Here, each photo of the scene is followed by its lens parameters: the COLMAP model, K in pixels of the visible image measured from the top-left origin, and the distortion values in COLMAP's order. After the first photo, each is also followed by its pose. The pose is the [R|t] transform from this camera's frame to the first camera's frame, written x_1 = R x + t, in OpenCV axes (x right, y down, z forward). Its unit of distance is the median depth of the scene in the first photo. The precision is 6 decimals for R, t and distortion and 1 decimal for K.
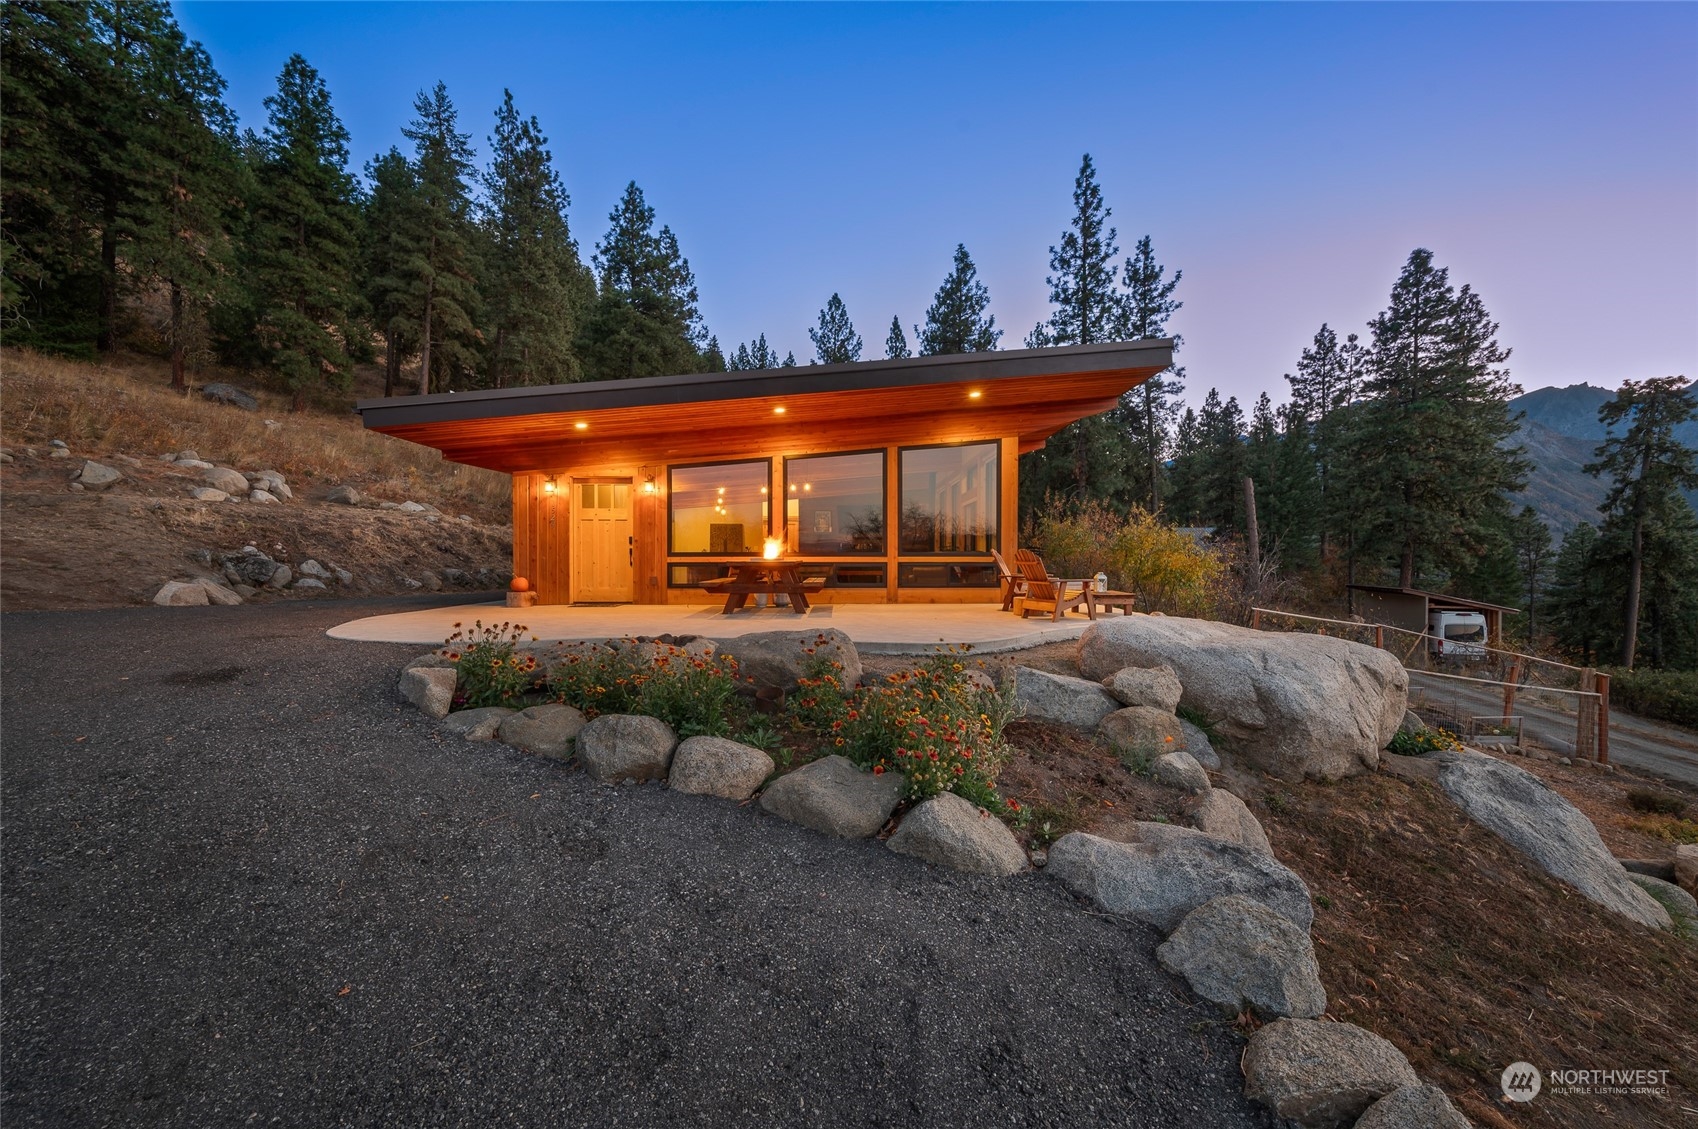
lens RADIAL K [[675.1, 0, 860.2], [0, 675.1, 566.3], [0, 0, 1]] dist [-0.003759, 0.000768]
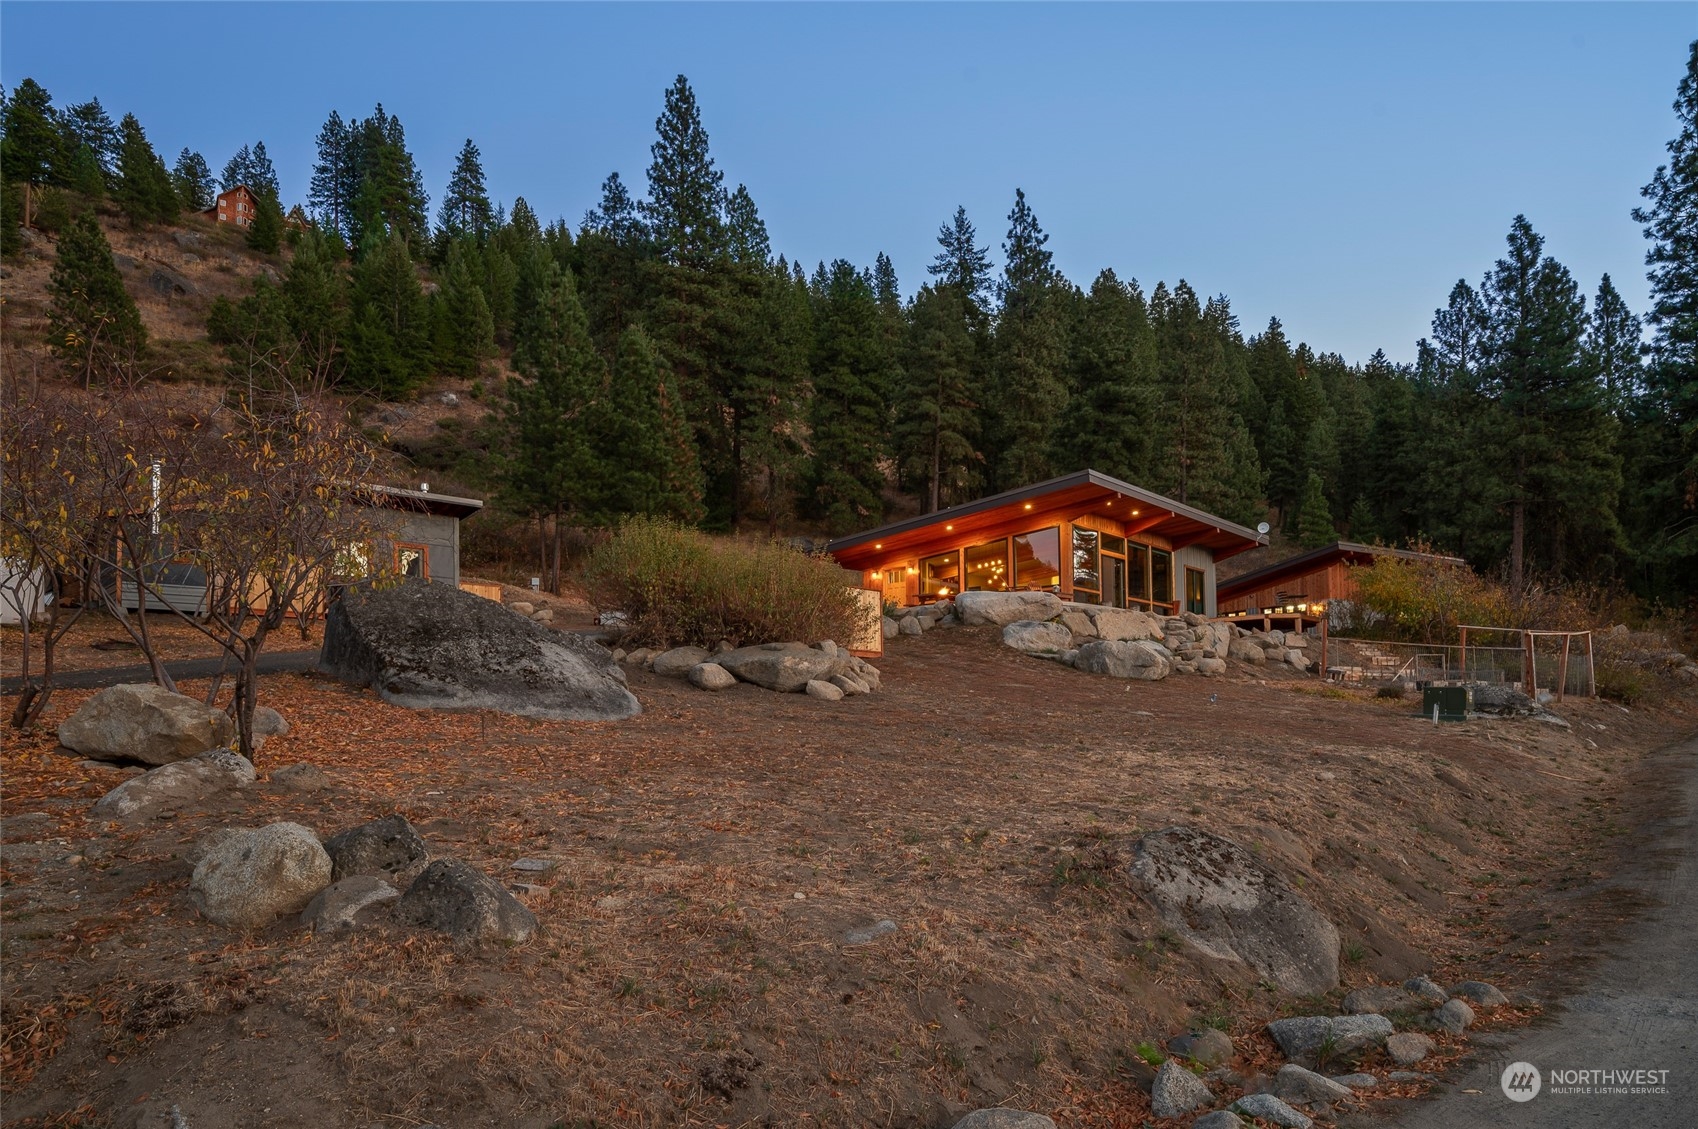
lens RADIAL K [[1157.2, 0, 823.0], [0, 1157.2, 638.6], [0, 0, 1]] dist [-0.005434, 0.002697]
pose [[0.722508, -0.070497, -0.687759, 0.461486], [0.004336, 0.995230, -0.097458, 0.104970], [0.691349, 0.067433, 0.719368, -0.419404]]
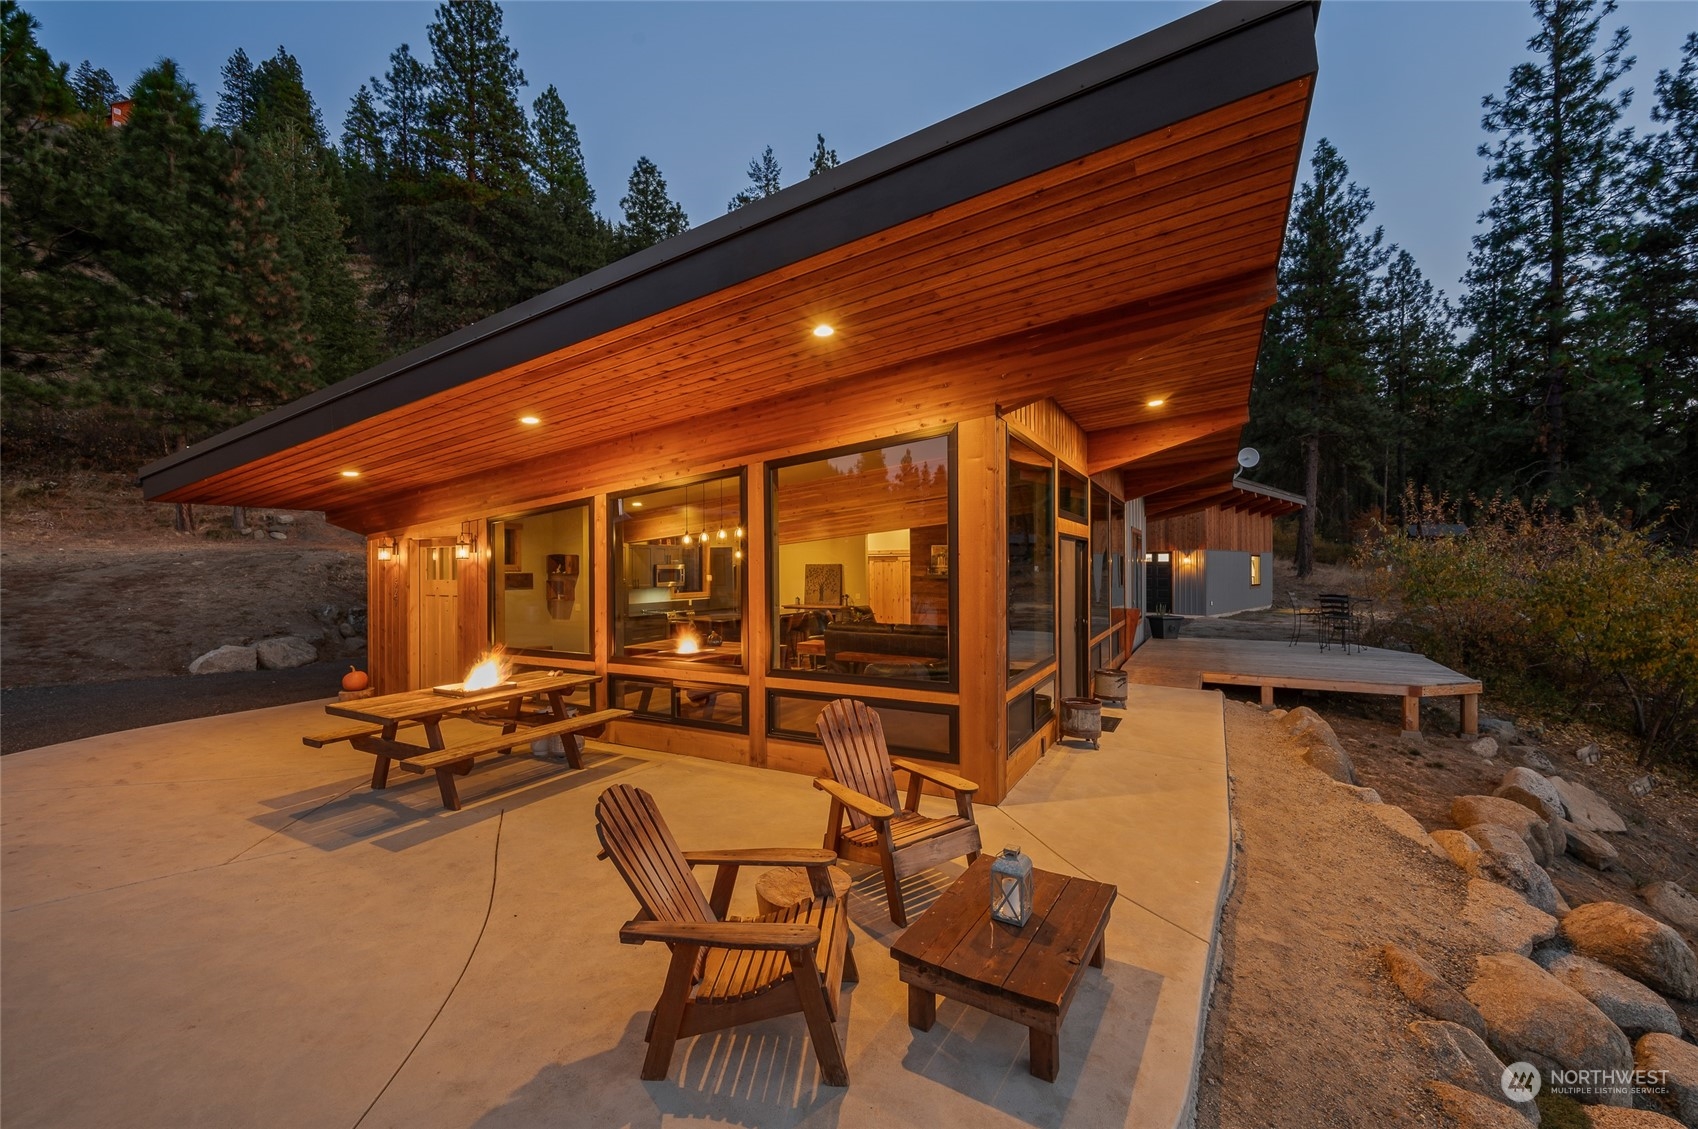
lens RADIAL K [[675.1, 0, 860.2], [0, 675.1, 565.9], [0, 0, 1]] dist [-0.003759, 0.000768]
pose [[0.863223, -0.004541, -0.504802, 0.089719], [0.002915, 0.999988, -0.004012, -0.023061], [0.504814, 0.001992, 0.863226, 0.142615]]
